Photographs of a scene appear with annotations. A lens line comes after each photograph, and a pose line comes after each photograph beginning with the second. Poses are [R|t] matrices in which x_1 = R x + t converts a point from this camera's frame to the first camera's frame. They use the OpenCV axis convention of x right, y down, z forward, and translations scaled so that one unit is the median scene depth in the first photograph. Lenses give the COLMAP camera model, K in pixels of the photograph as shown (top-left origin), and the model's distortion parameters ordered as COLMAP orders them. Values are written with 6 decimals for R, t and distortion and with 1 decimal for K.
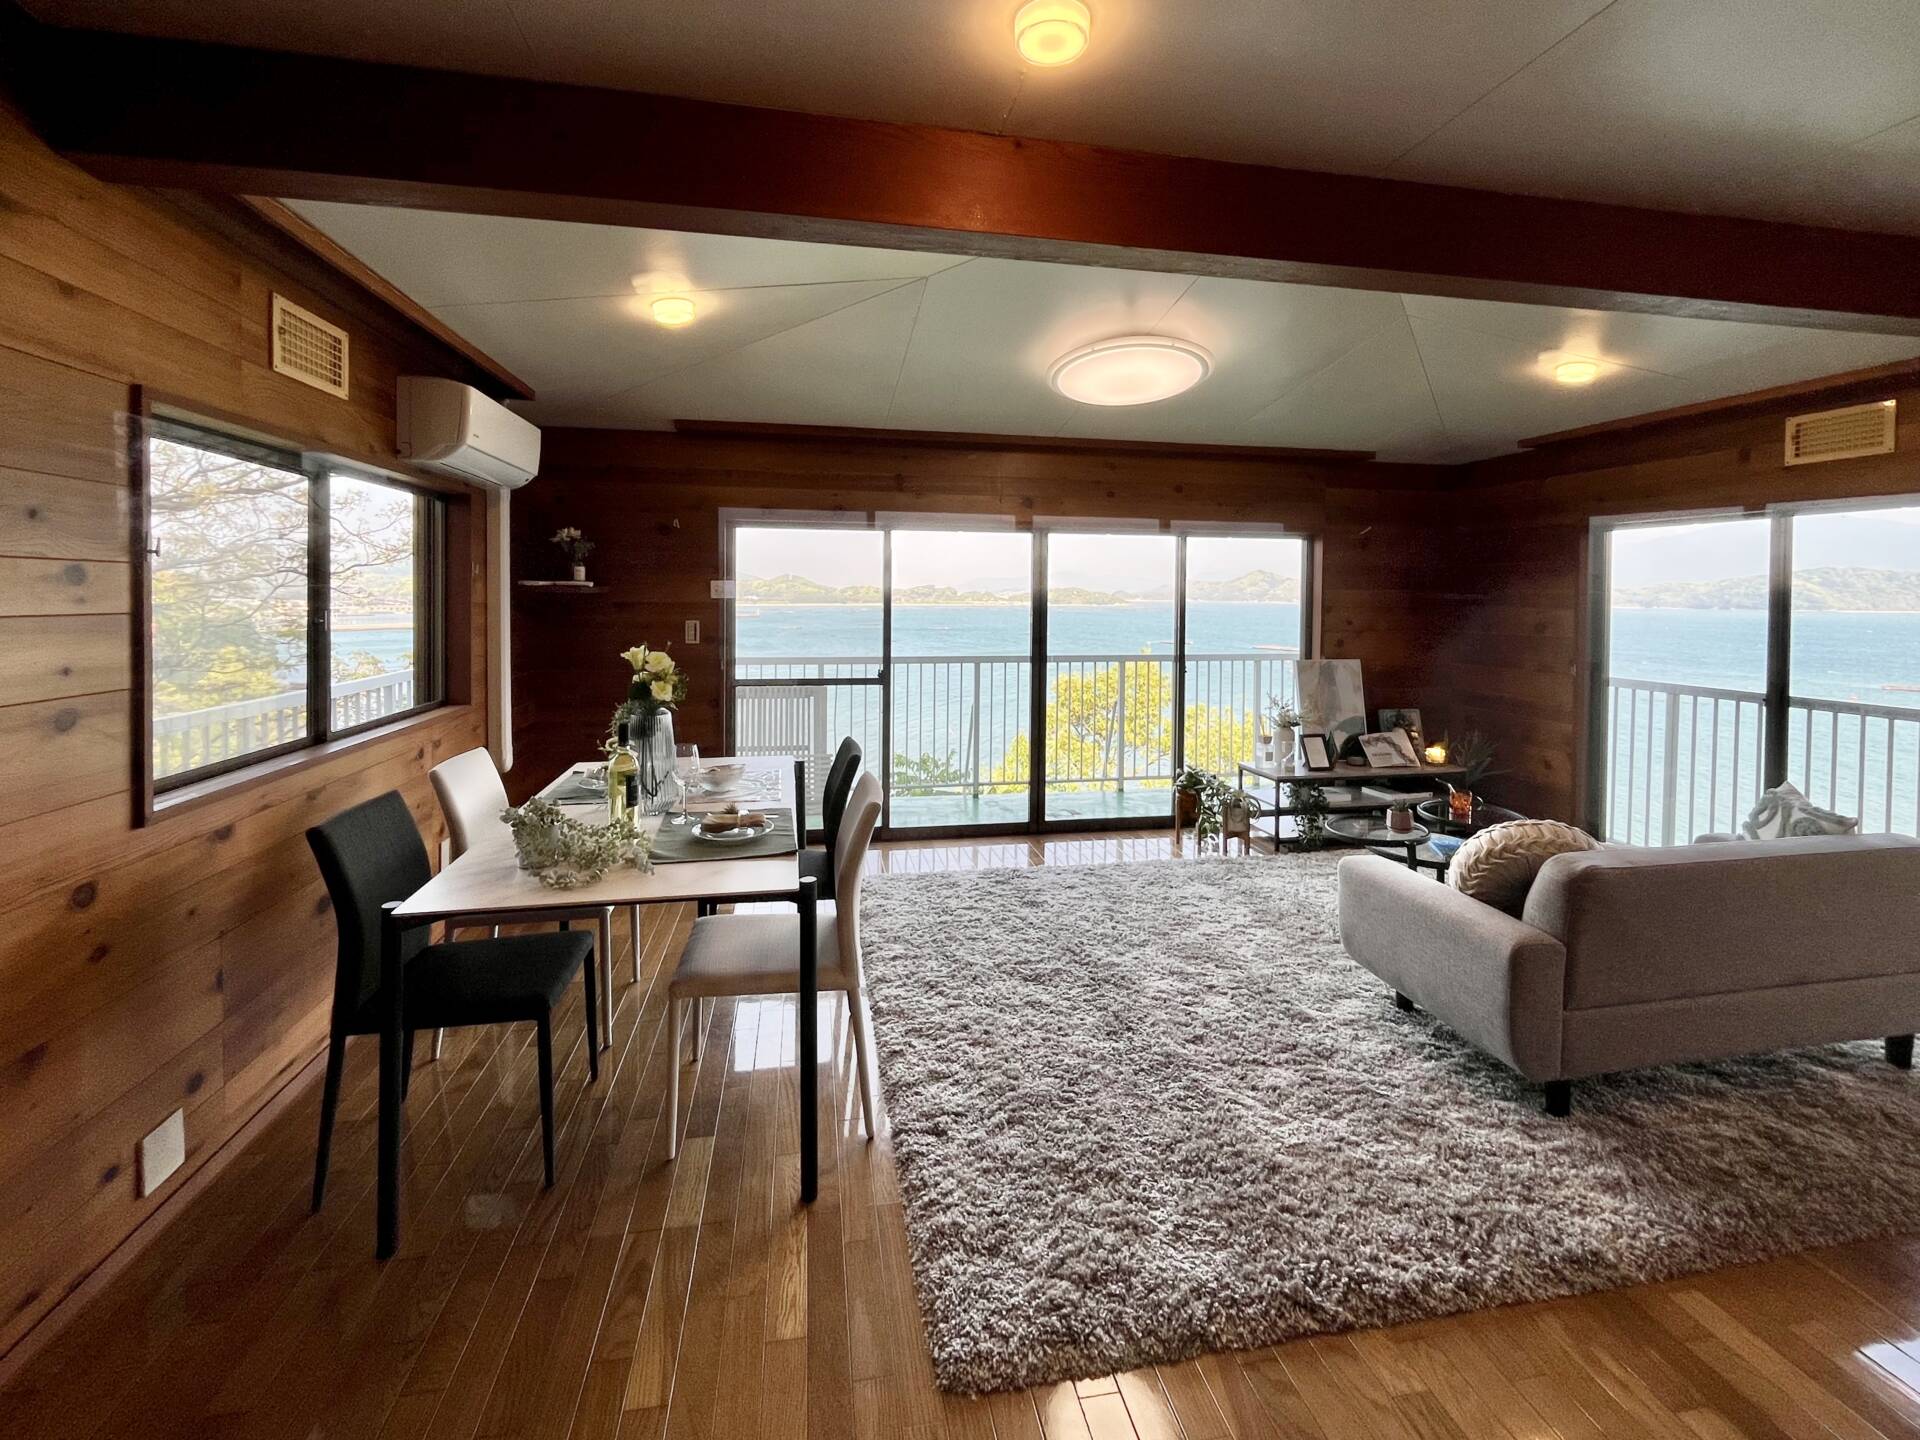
lens RADIAL K [[814.6, 0, 966.3], [0, 814.6, 625.8], [0, 0, 1]] dist [-0.005041, 0.000445]
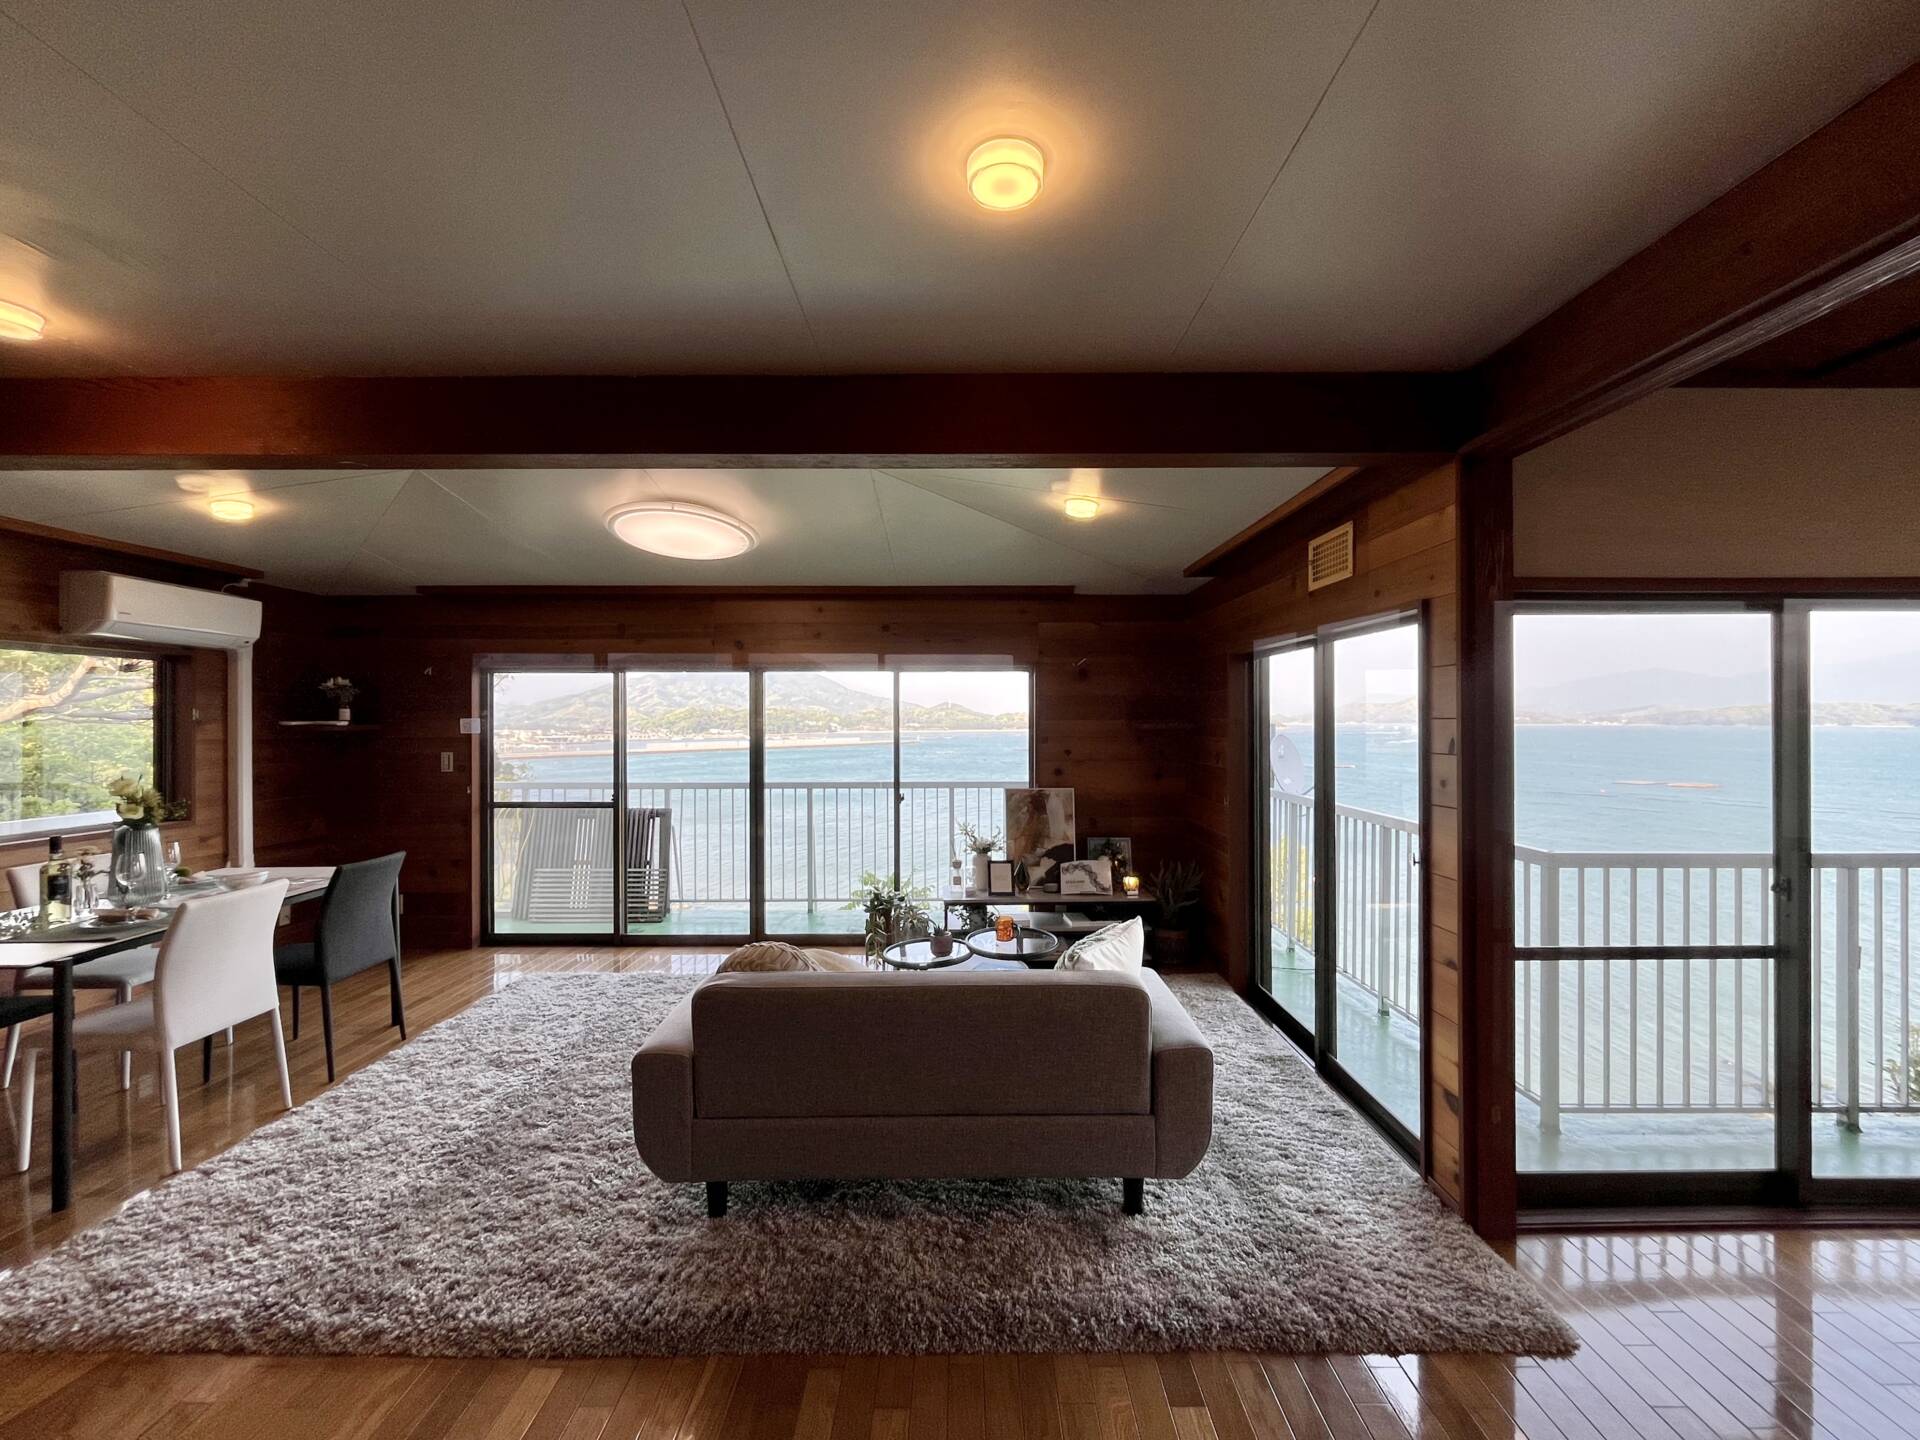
lens RADIAL K [[779.7, 0, 960.3], [0, 779.7, 726.2], [0, 0, 1]] dist [-0.001751, -0.000092]
pose [[0.983789, -0.008398, -0.179134, 0.611039], [0.002668, 0.999478, -0.032206, -0.005632], [0.179311, 0.031206, 0.983297, 0.011962]]
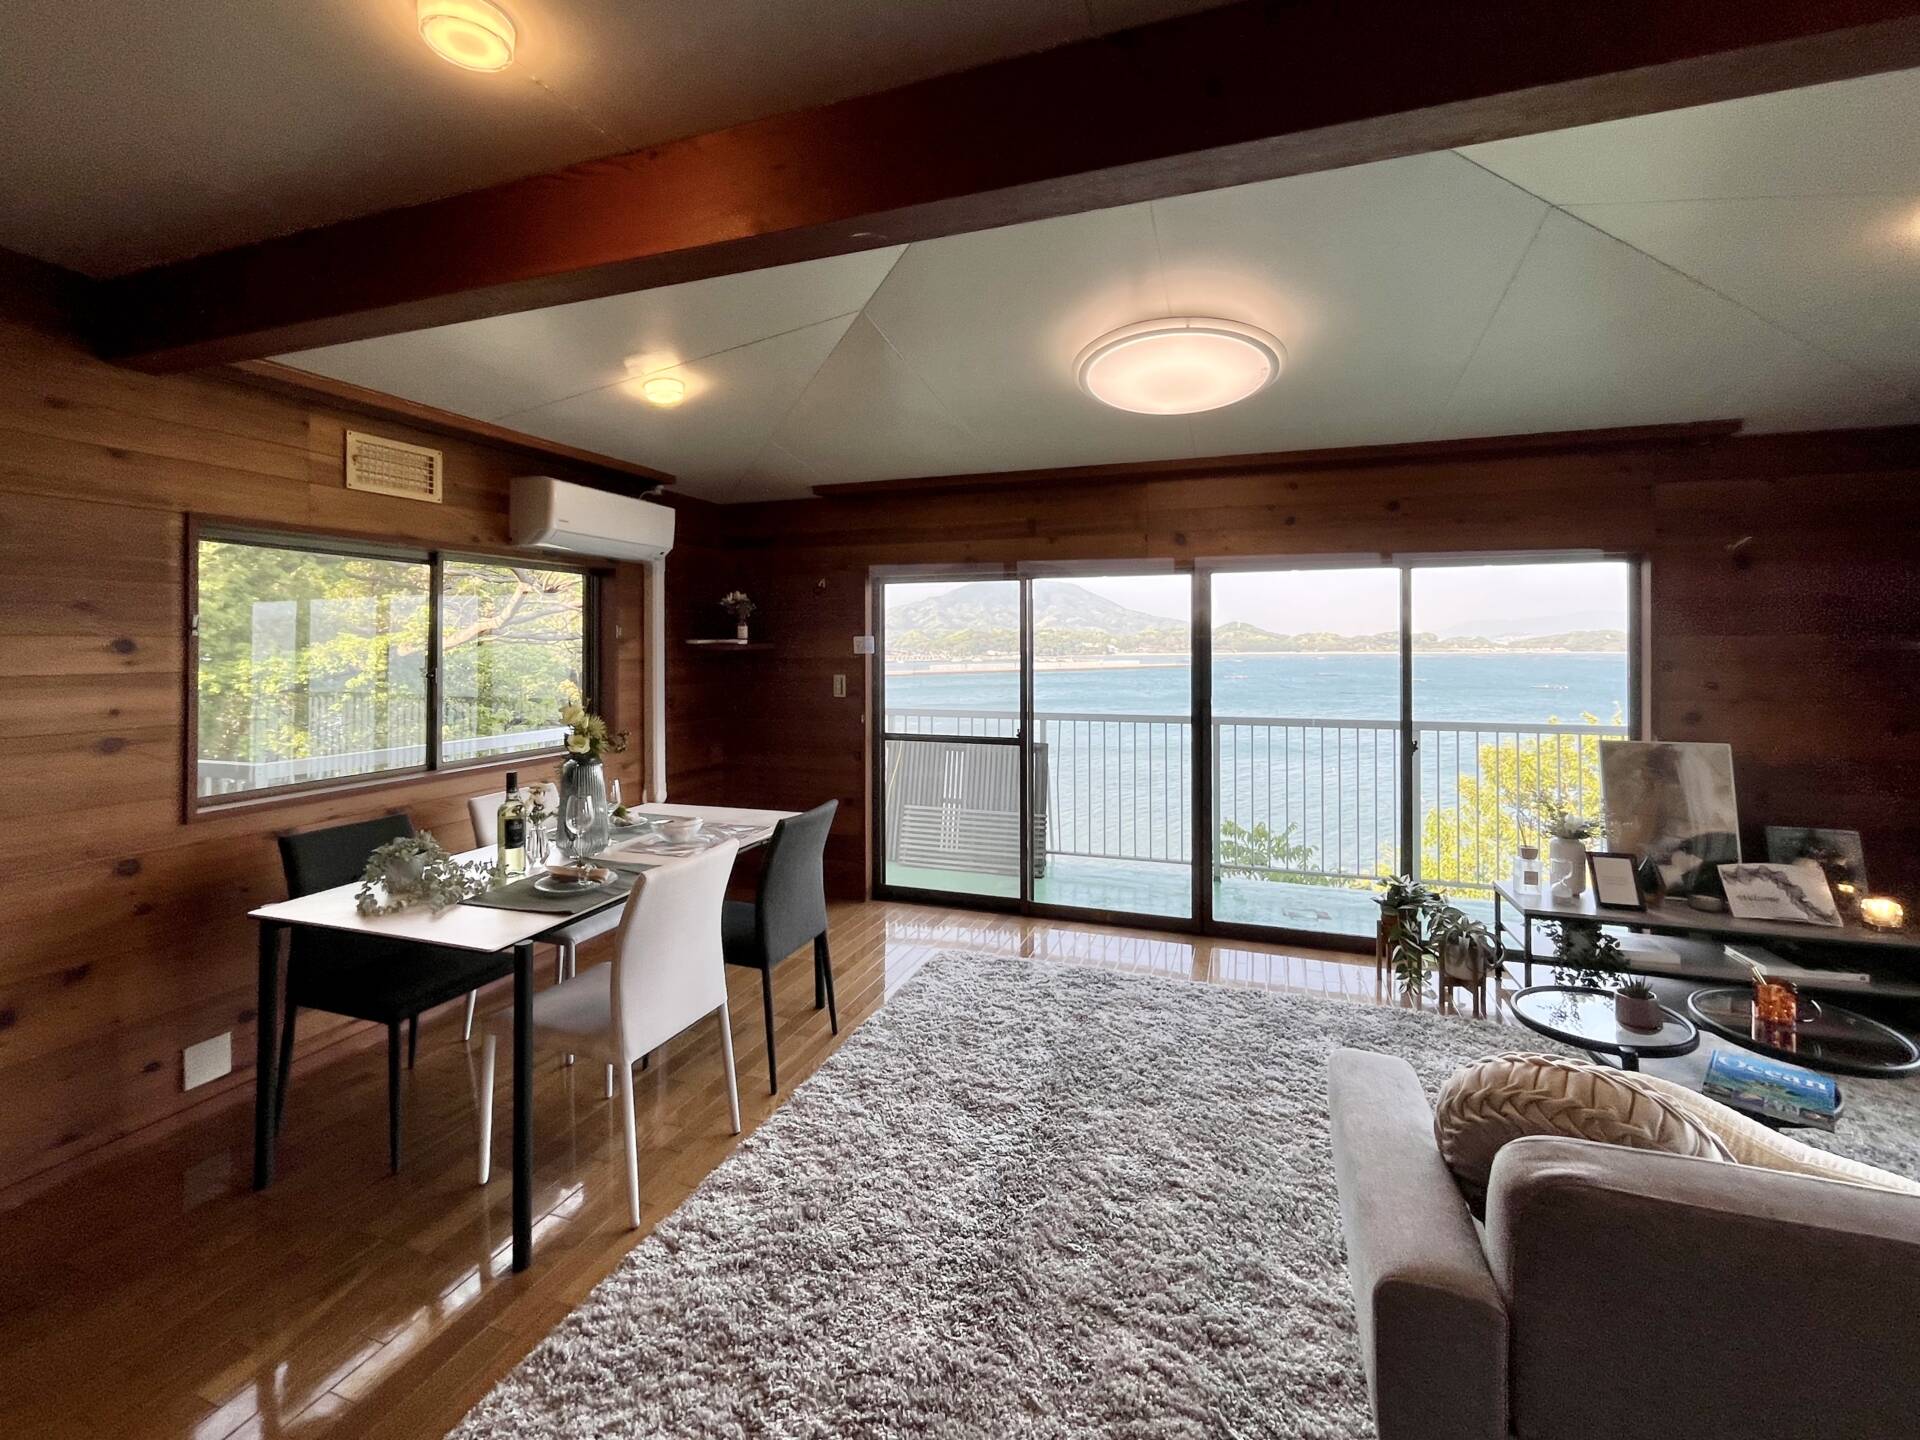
lens RADIAL K [[822.9, 0, 967.1], [0, 822.9, 649.3], [0, 0, 1]] dist [-0.003072, -0.000140]
pose [[0.868056, -0.006280, -0.496426, 0.332649], [-0.009584, 0.999522, -0.029403, -0.009680], [0.496373, 0.030281, 0.867581, 0.163514]]
